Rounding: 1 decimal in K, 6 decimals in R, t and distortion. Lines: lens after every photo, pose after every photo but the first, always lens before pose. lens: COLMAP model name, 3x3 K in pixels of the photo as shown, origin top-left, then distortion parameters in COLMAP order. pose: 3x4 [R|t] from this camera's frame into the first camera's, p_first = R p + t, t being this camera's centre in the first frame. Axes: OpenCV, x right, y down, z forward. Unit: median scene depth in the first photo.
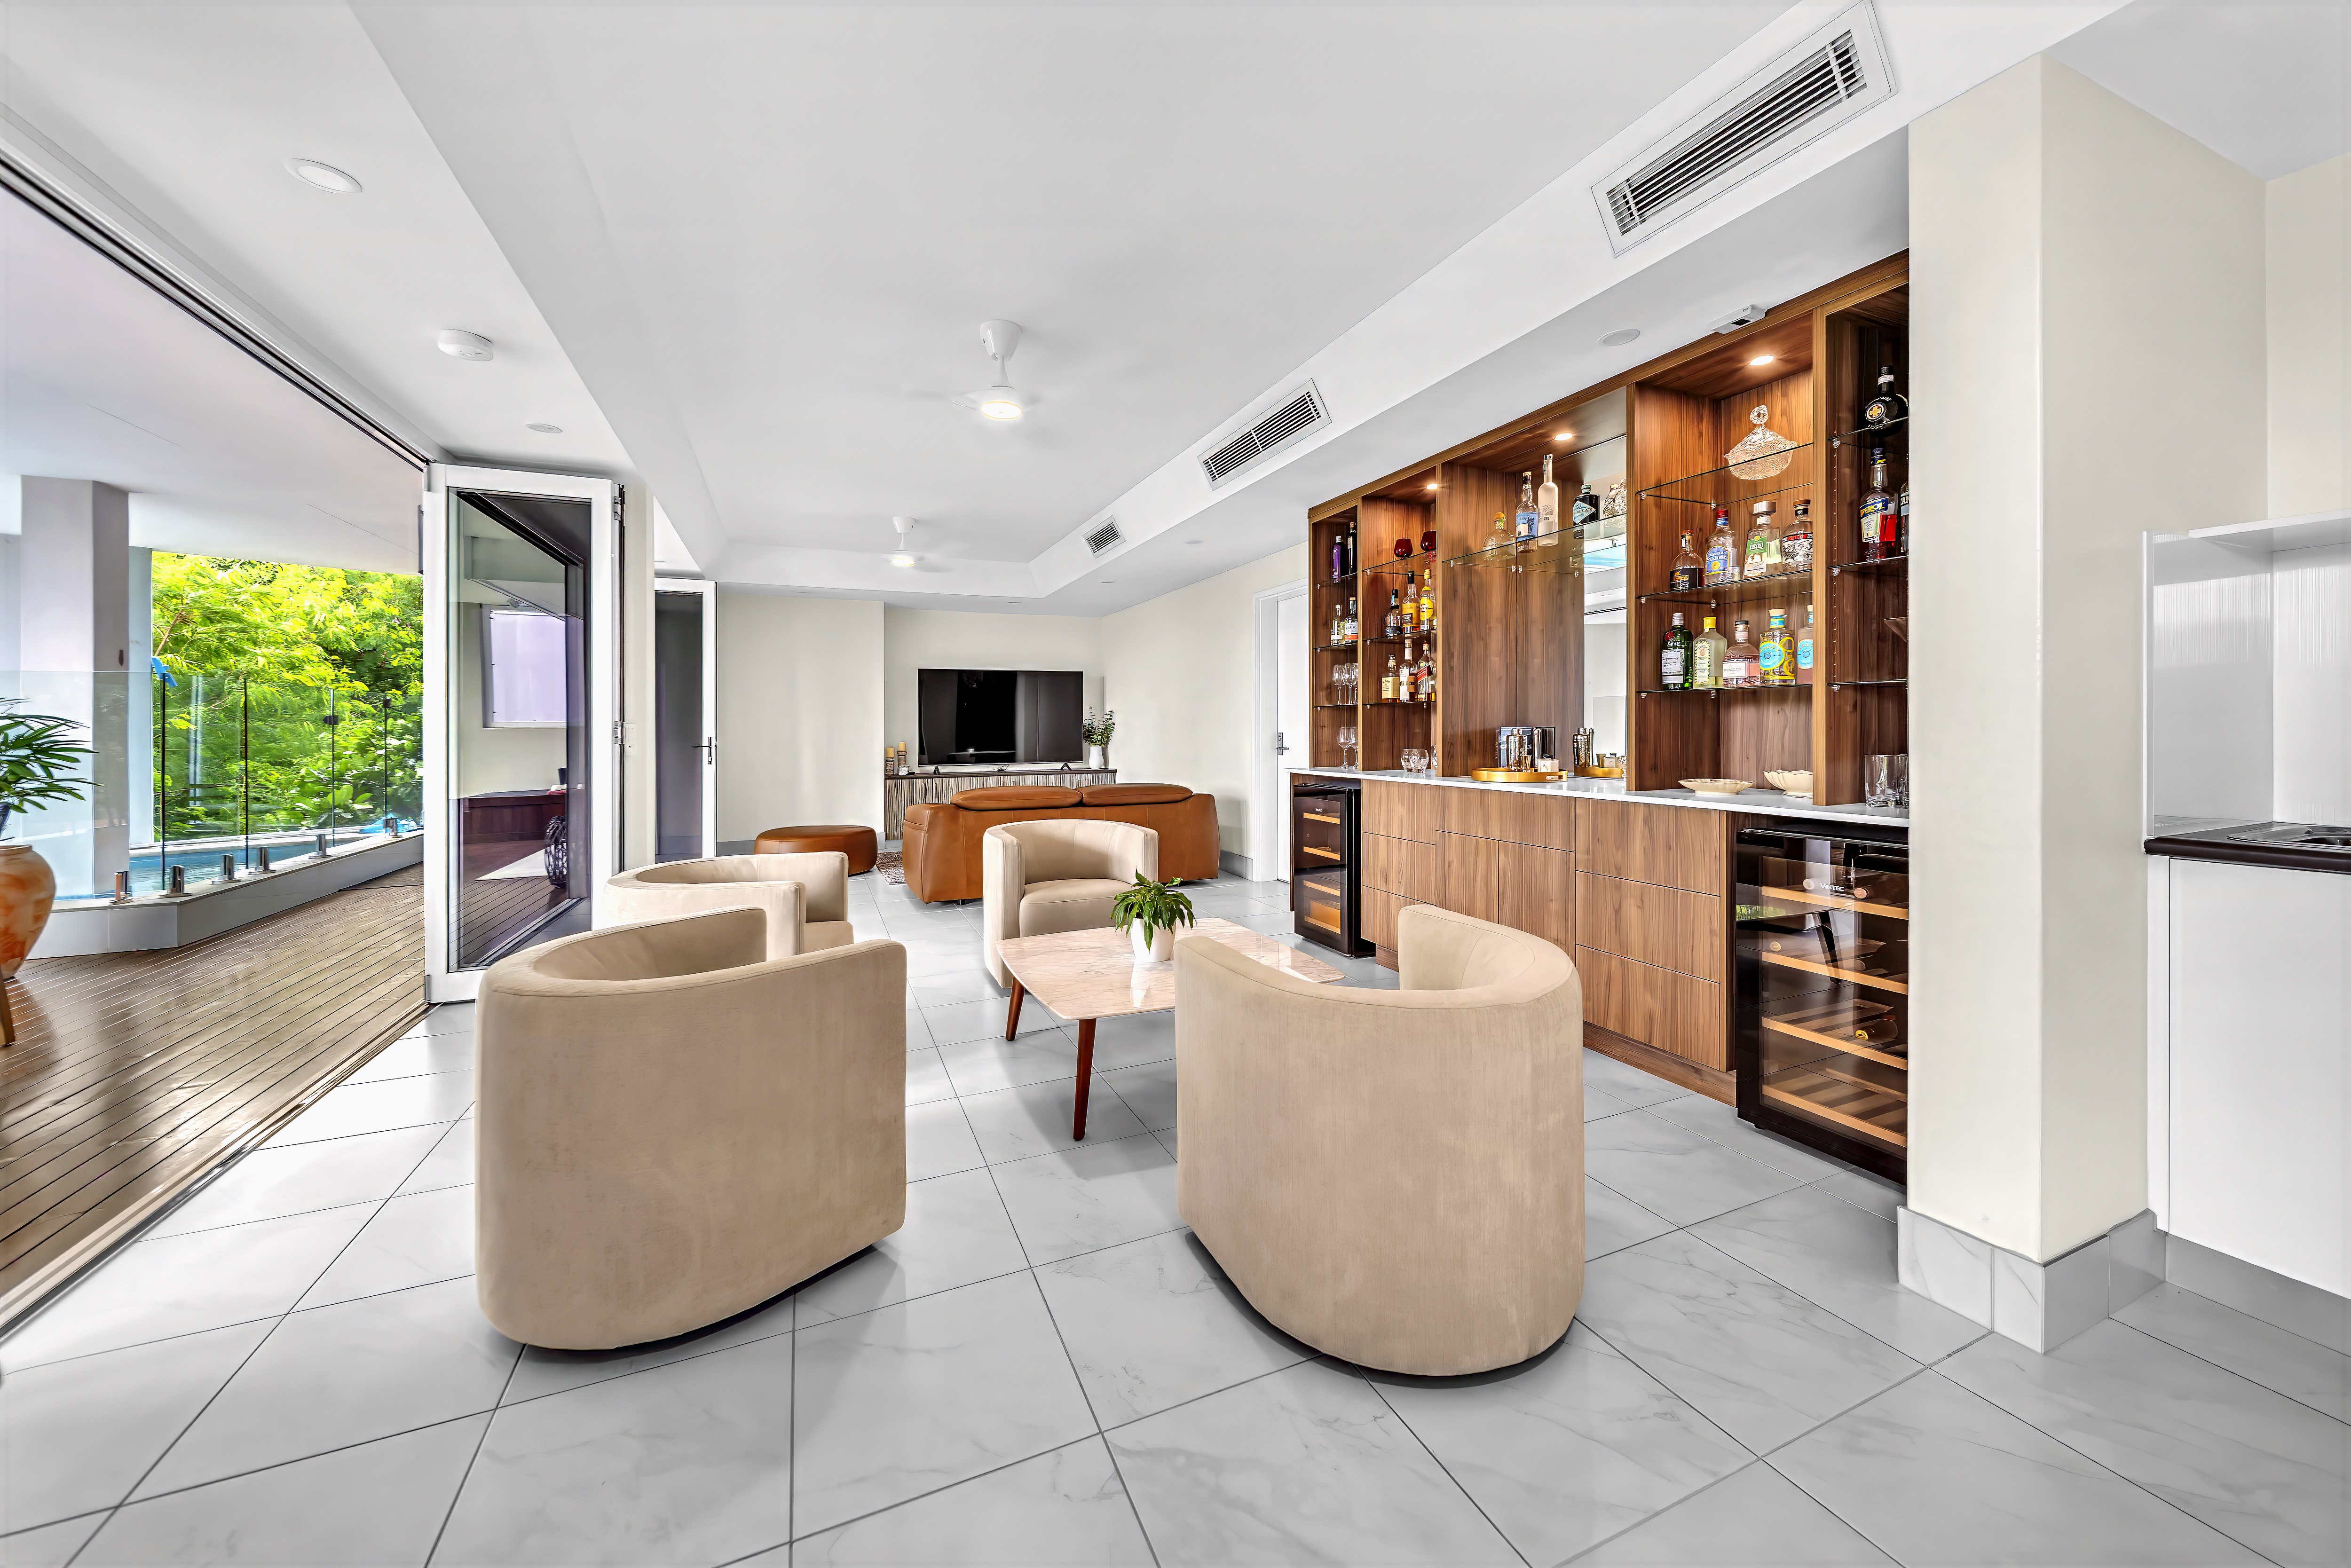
lens RADIAL K [[853.7, 0, 1170.3], [0, 853.7, 735.0], [0, 0, 1]] dist [0.000645, 0.000012]
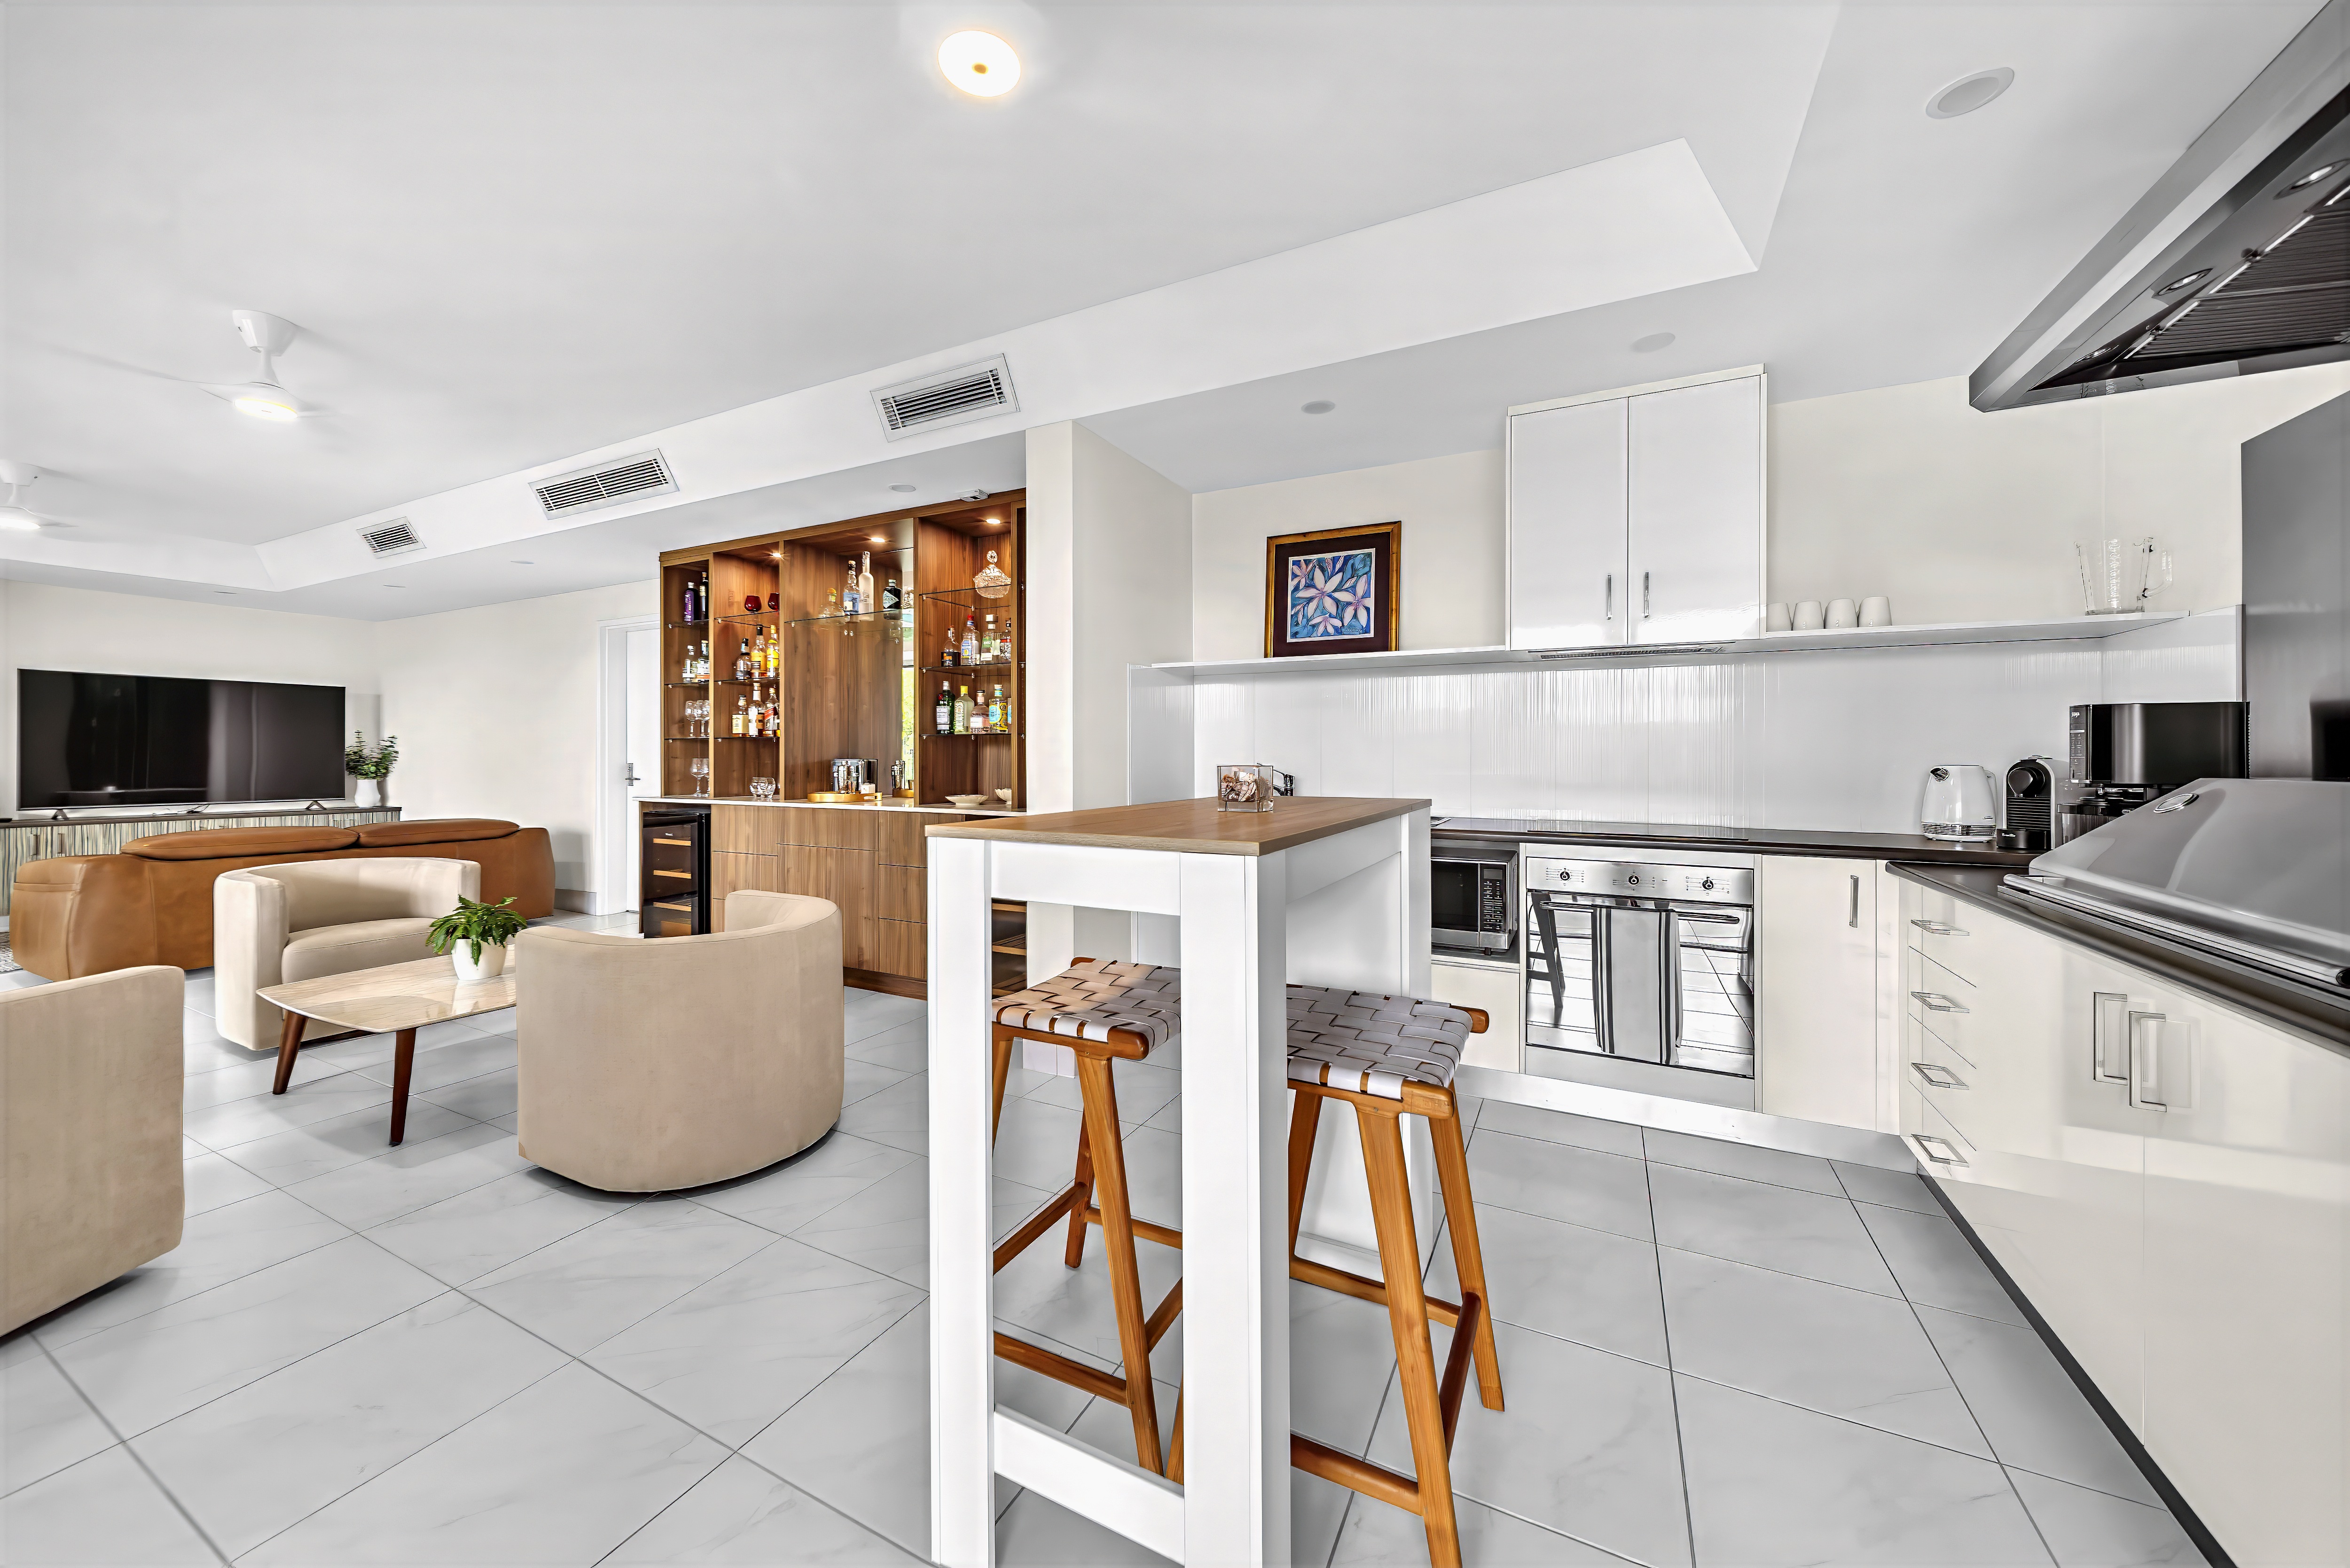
lens RADIAL K [[843.8, 0, 1166.2], [0, 843.8, 765.4], [0, 0, 1]] dist [-0.000366, -0.000152]
pose [[0.772308, 0.001827, 0.635245, -0.021537], [-0.000508, 0.999997, -0.002259, 0.002293], [-0.635247, 0.001422, 0.772307, -0.259740]]
